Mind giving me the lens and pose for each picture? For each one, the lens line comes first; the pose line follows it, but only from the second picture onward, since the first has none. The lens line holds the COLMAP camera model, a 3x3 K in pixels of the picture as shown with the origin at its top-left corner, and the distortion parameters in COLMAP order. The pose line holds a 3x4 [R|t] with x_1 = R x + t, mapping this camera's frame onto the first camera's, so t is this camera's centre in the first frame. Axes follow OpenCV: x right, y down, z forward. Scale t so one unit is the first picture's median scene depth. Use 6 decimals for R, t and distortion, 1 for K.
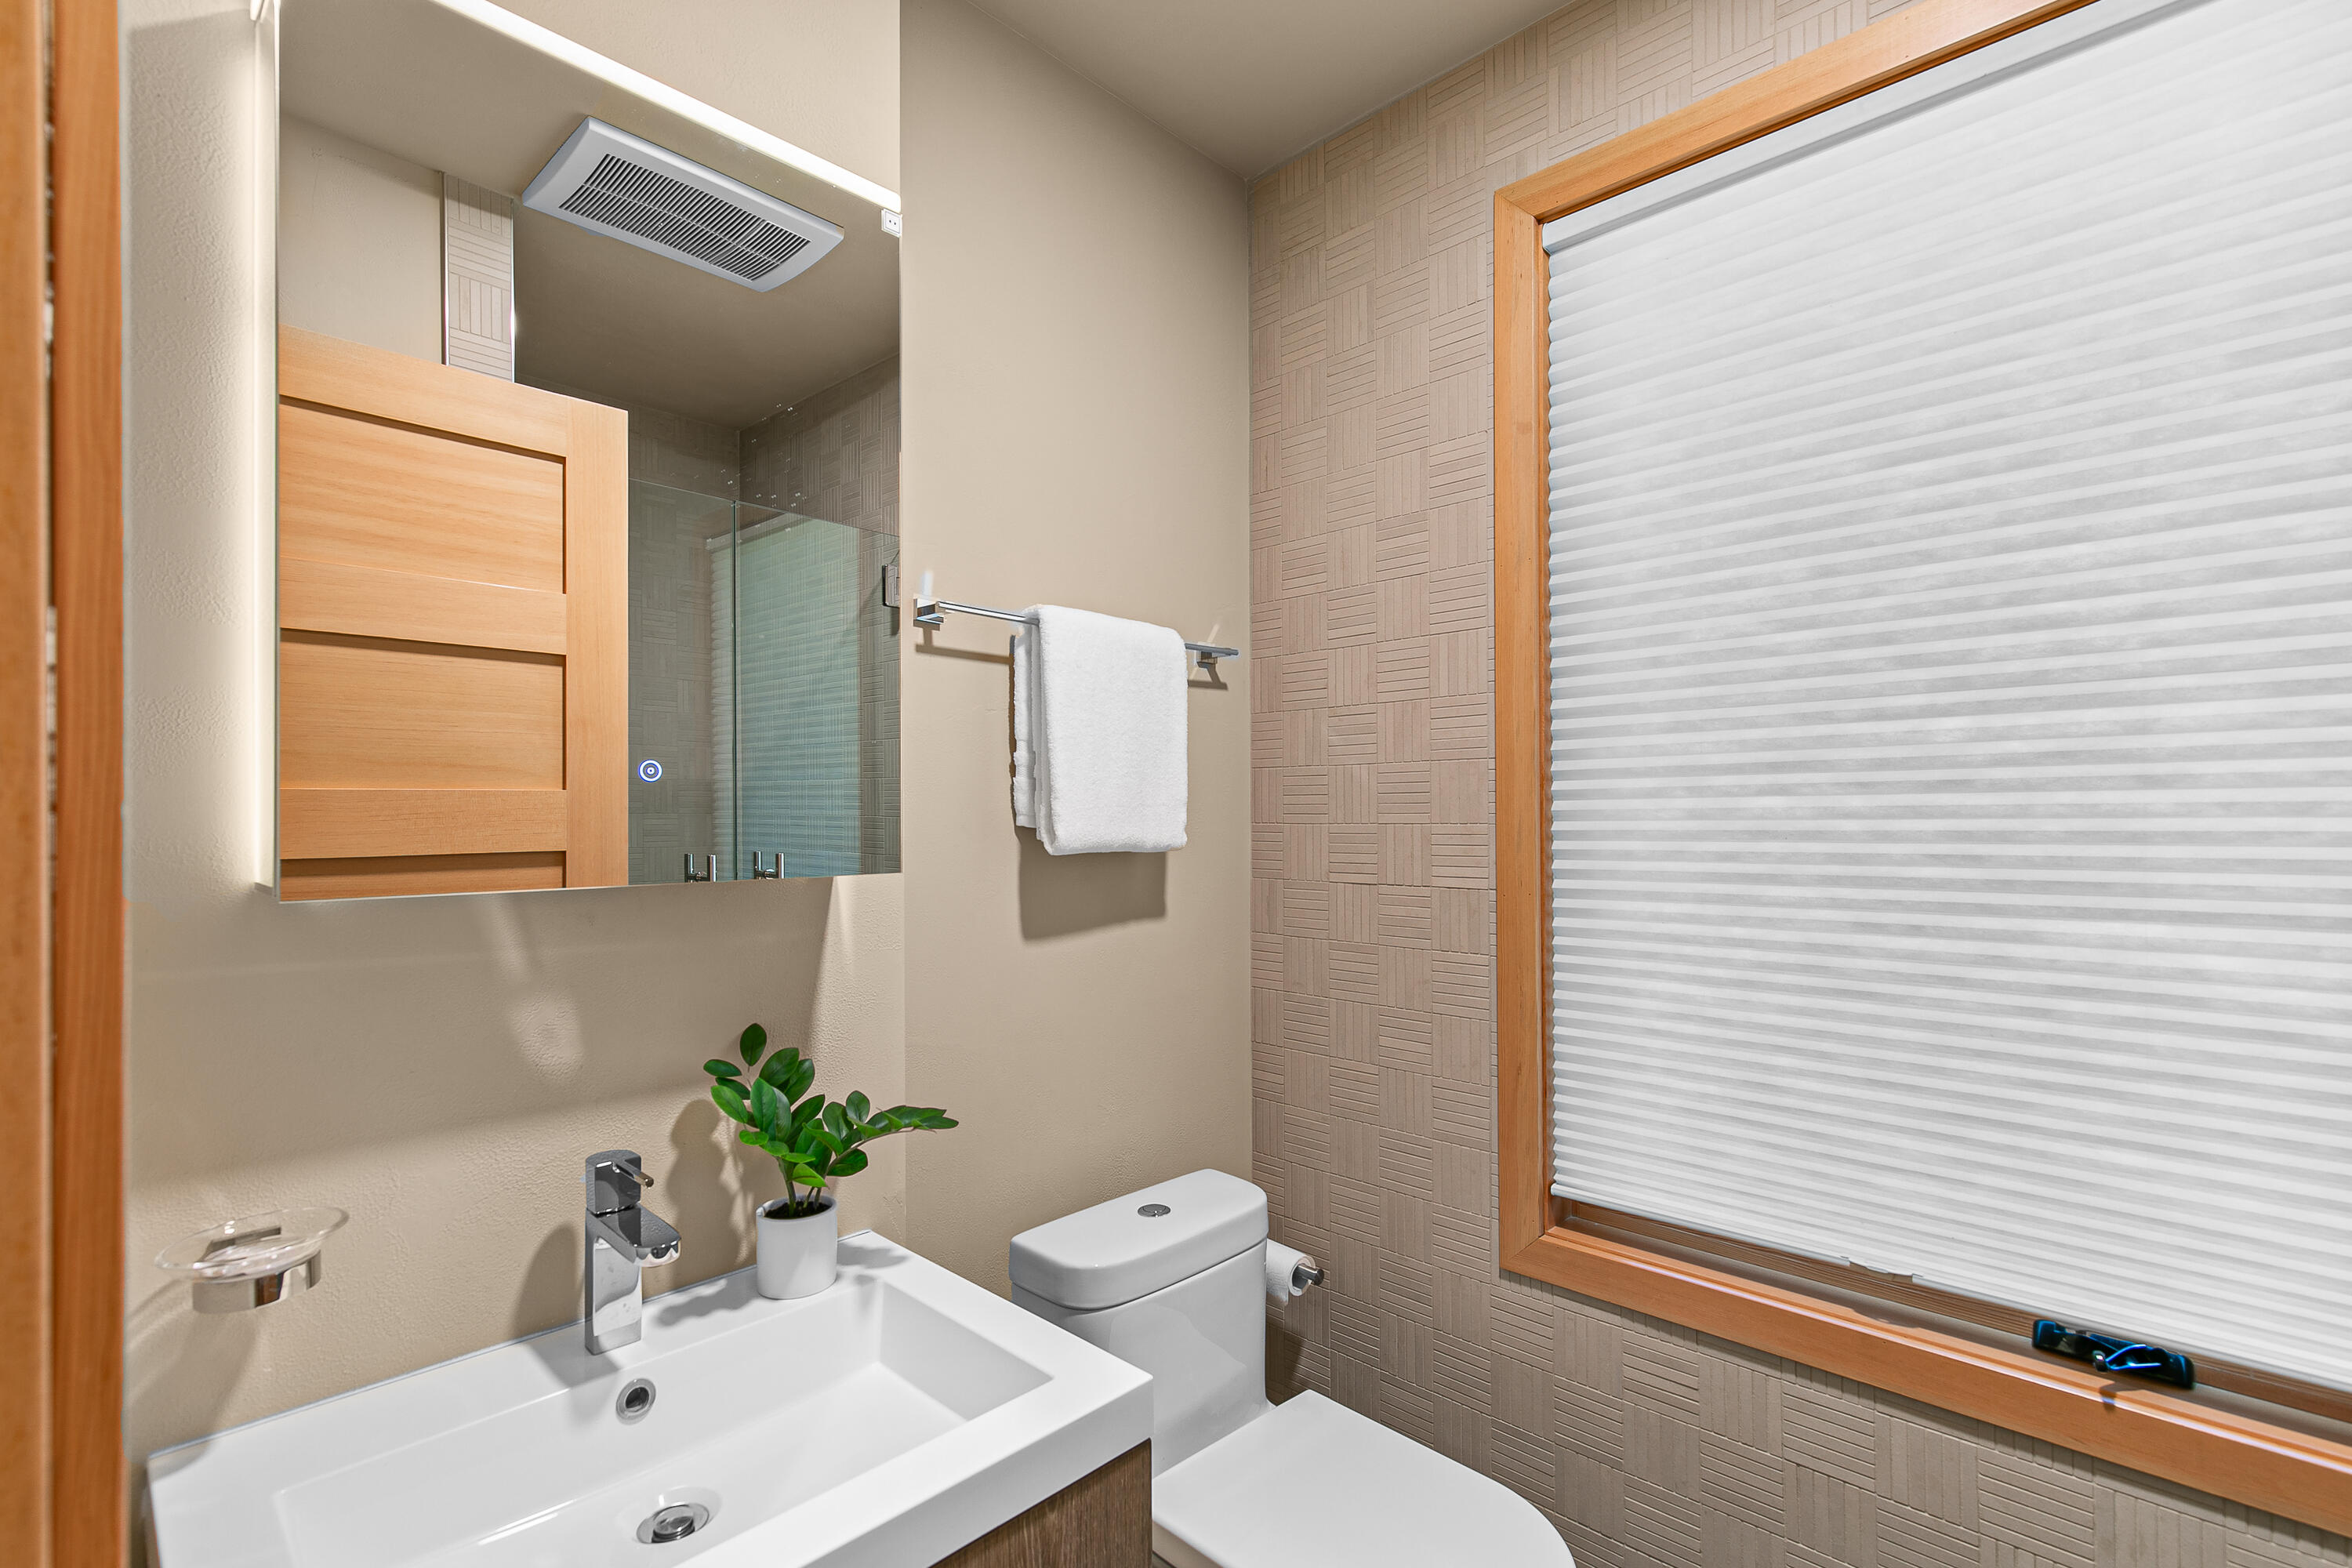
lens RADIAL K [[1070.4, 0, 1174.2], [0, 1070.4, 798.1], [0, 0, 1]] dist [0.010887, -0.001505]
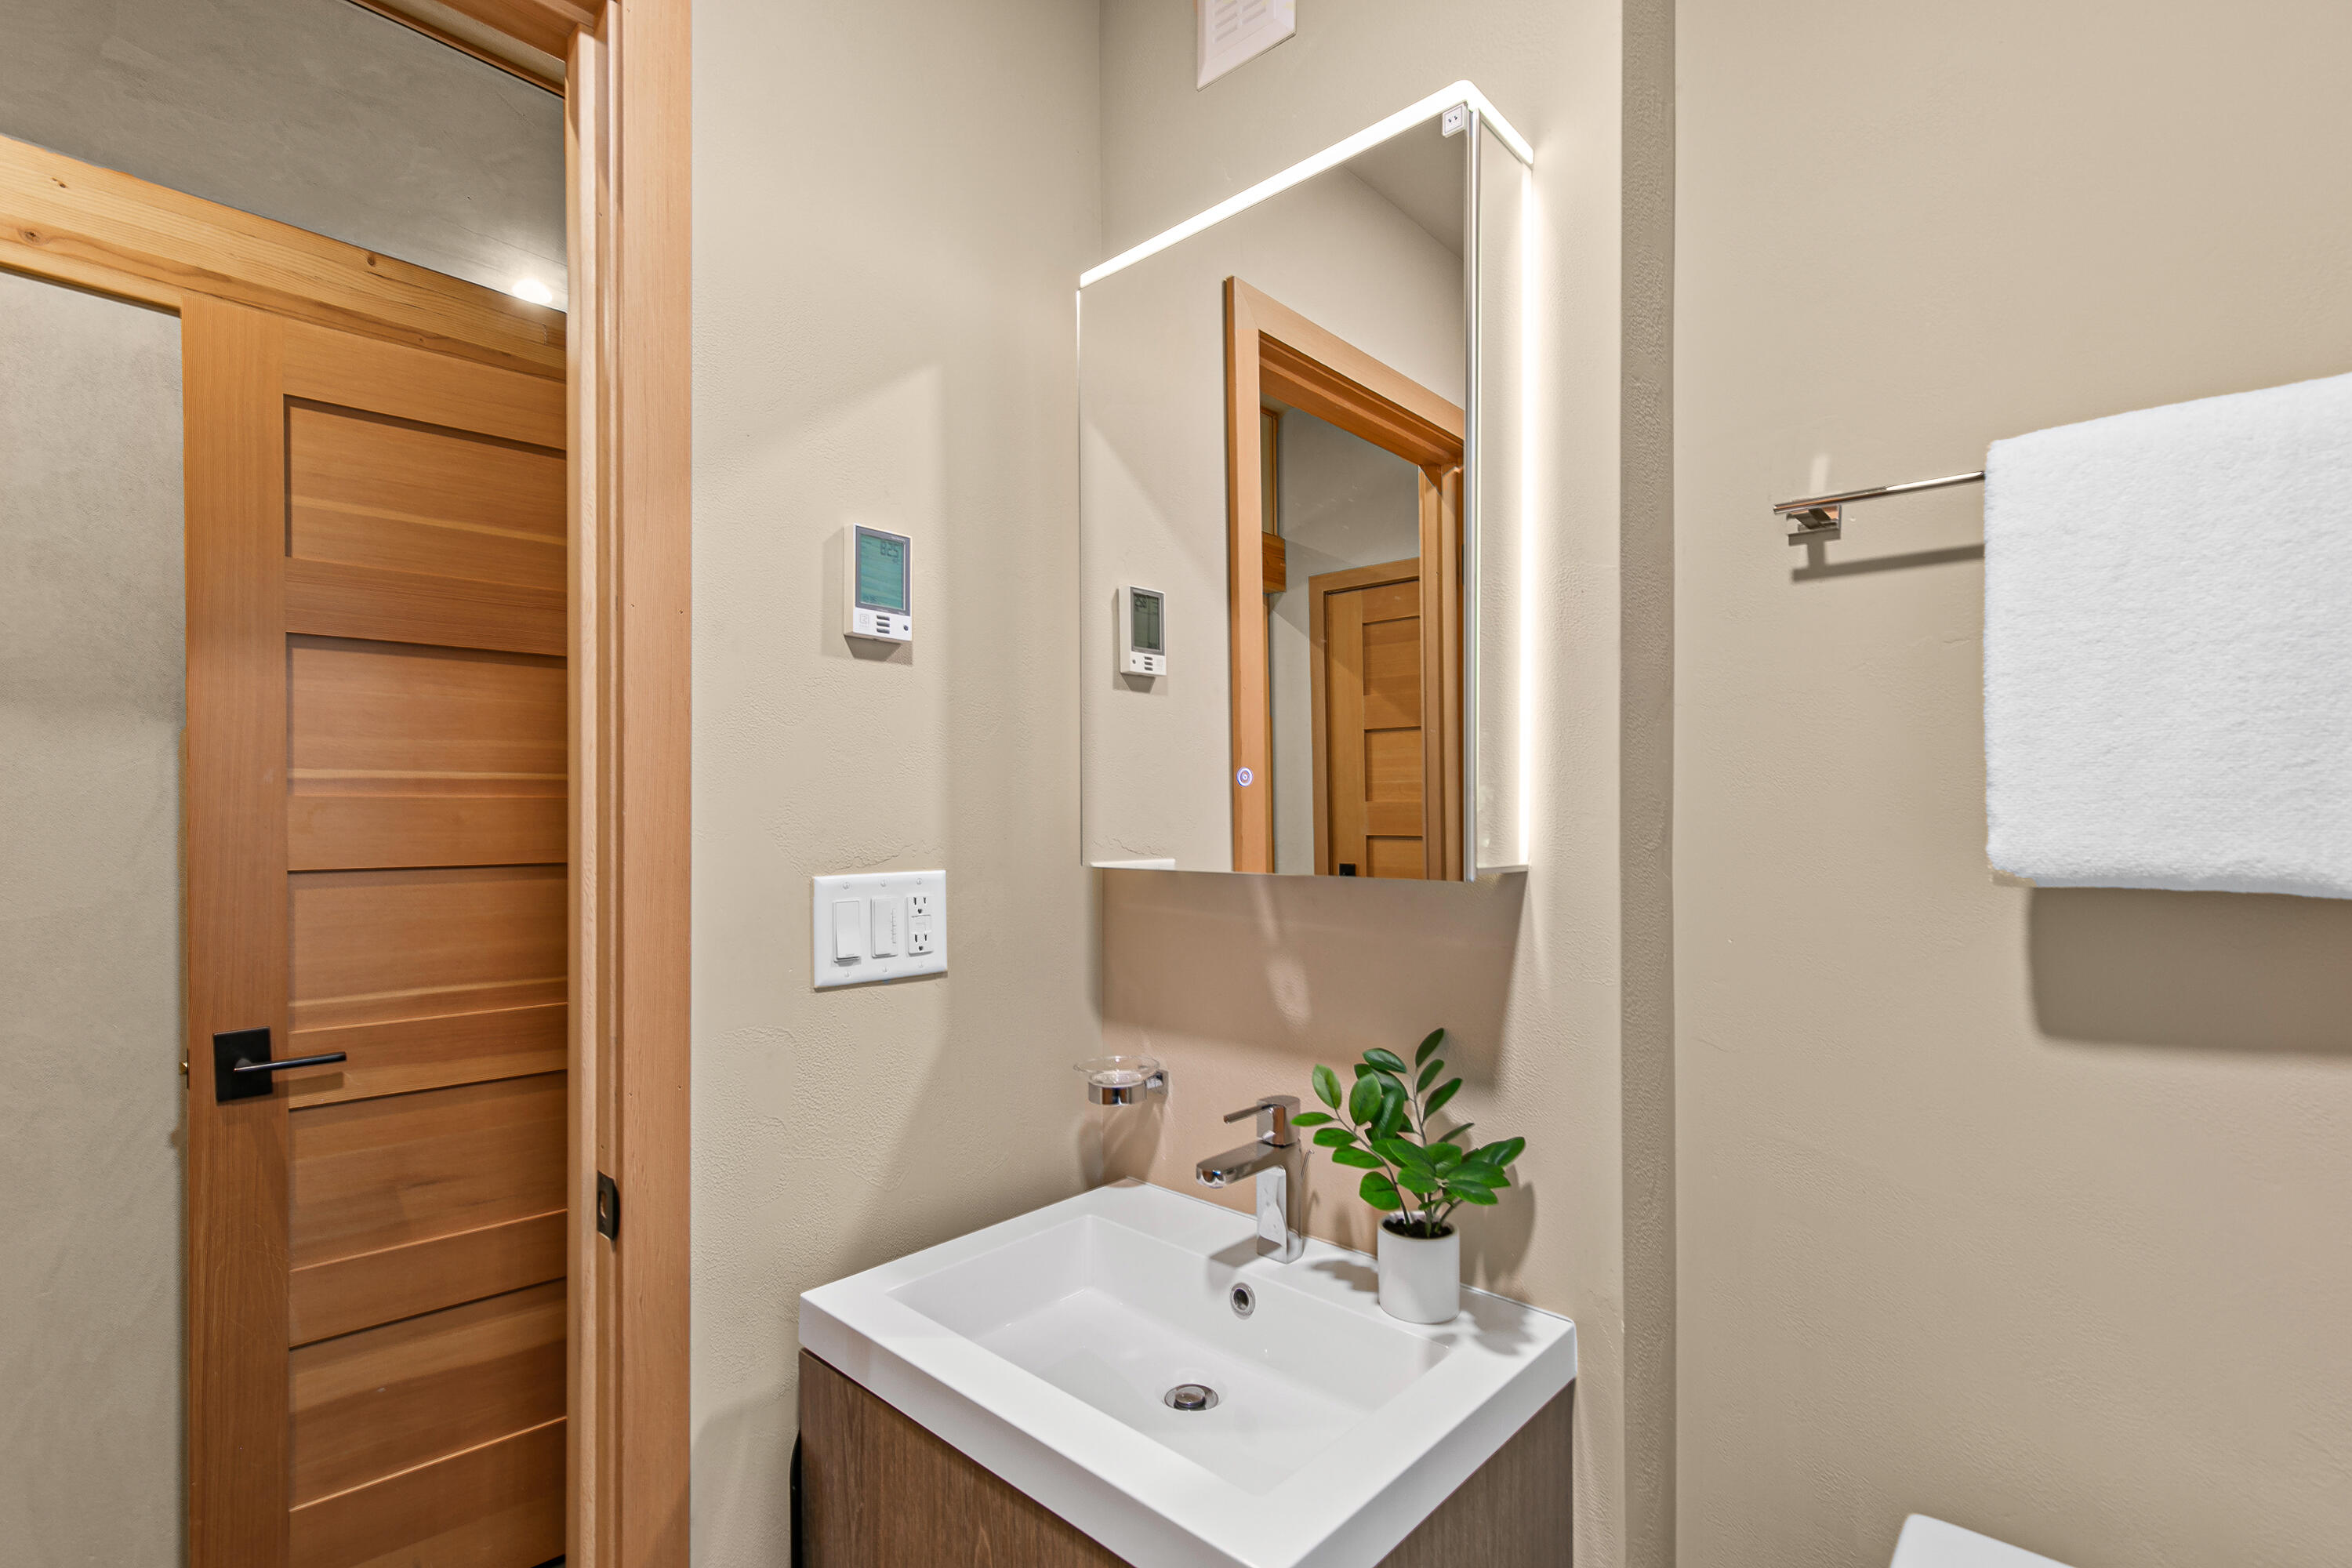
lens RADIAL K [[1070.4, 0, 1157.8], [0, 1070.4, 816.9], [0, 0, 1]] dist [0.010887, -0.001505]
pose [[0.020772, -0.003095, -0.999779, 0.631413], [0.009520, 0.999950, -0.002898, 0.021063], [0.999739, -0.009457, 0.020800, 0.800953]]
